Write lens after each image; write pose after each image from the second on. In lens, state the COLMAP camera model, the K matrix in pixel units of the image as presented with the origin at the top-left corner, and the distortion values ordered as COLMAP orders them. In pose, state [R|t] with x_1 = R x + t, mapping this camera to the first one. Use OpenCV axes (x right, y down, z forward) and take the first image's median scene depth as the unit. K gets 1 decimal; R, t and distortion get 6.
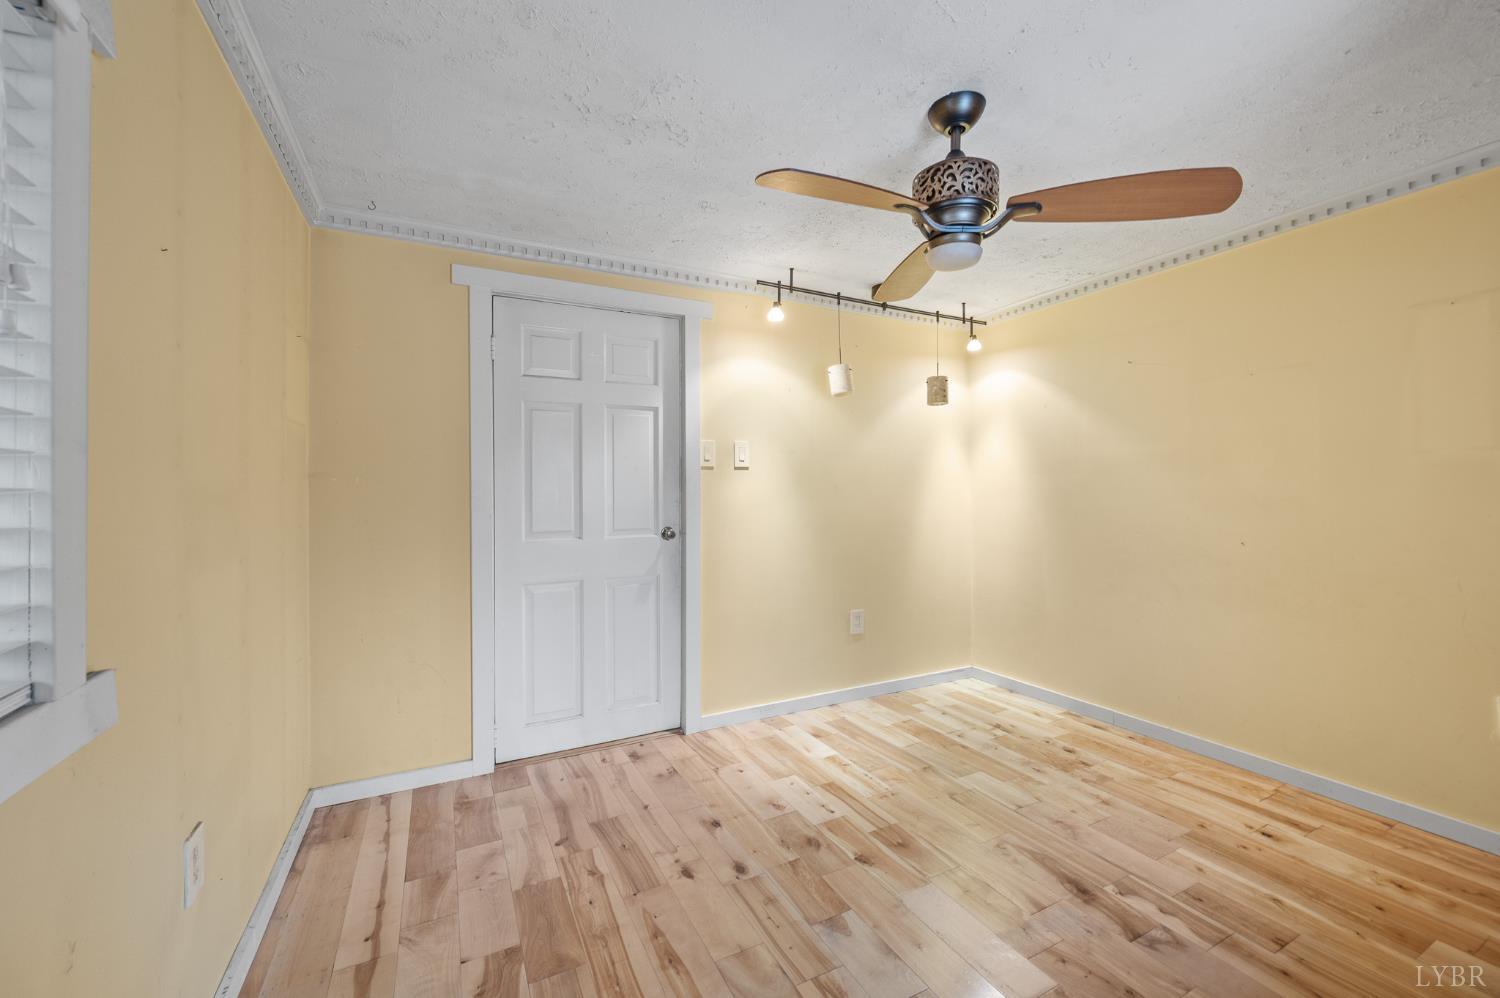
lens RADIAL K [[595.4, 0, 751.3], [0, 595.4, 493.2], [0, 0, 1]] dist [0.000074, -0.000140]
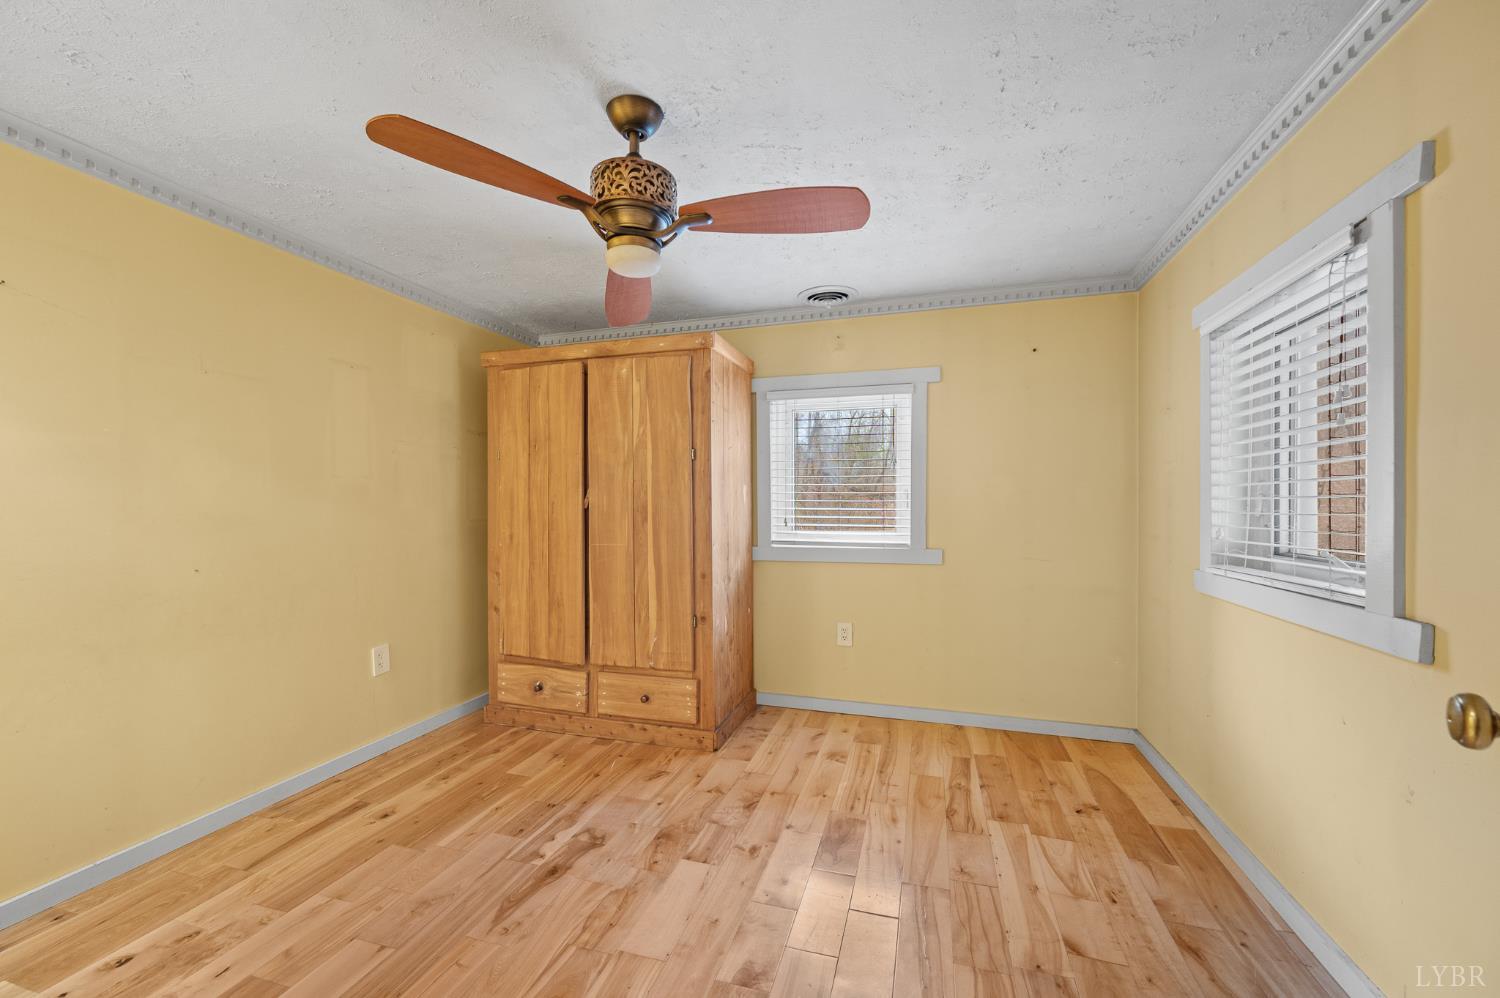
lens RADIAL K [[595.4, 0, 751.0], [0, 595.4, 502.8], [0, 0, 1]] dist [0.000074, -0.000140]
pose [[-0.717417, 0.007999, 0.696598, -0.431142], [0.010837, 0.999941, -0.000321, -0.003817], [-0.696560, 0.007319, -0.717462, 1.403831]]
